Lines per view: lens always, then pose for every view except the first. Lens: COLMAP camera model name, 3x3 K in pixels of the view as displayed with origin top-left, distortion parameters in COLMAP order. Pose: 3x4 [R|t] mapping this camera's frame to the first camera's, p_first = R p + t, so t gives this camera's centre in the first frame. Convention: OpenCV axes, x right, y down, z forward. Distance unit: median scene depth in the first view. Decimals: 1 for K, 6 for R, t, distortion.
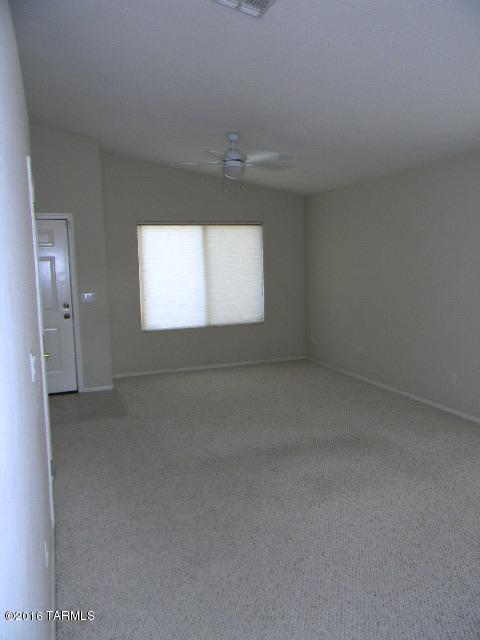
lens RADIAL K [[512.0, 0, 240.0], [0, 512.0, 320.0], [0, 0, 1]] dist [-0.003616, 0.048791]
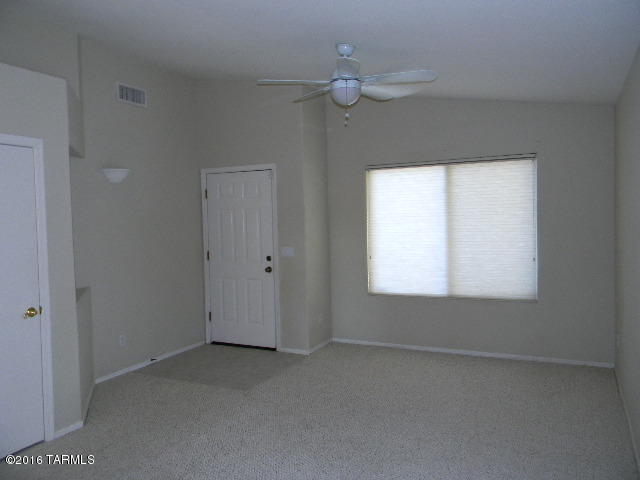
lens RADIAL K [[501.5, 0, 320.0], [0, 501.5, 240.0], [0, 0, 1]] dist [-0.004231, -0.006094]
pose [[0.682797, 0.042883, -0.729348, 0.358002], [-0.070683, 0.997470, -0.007524, -0.054133], [0.727181, 0.056690, 0.684101, 0.359433]]
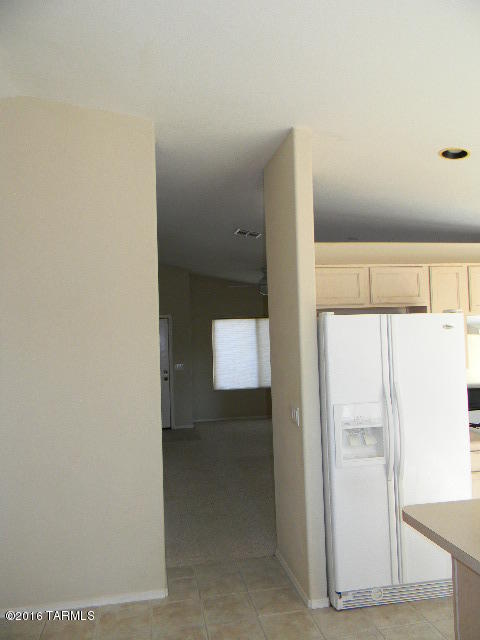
lens RADIAL K [[501.5, 0, 240.0], [0, 501.5, 320.0], [0, 0, 1]] dist [-0.004231, -0.006094]
pose [[0.984800, -0.012614, -0.173235, 0.134080], [-0.011459, 0.990469, -0.137260, 0.018589], [0.173315, 0.137159, 0.975269, -0.419590]]
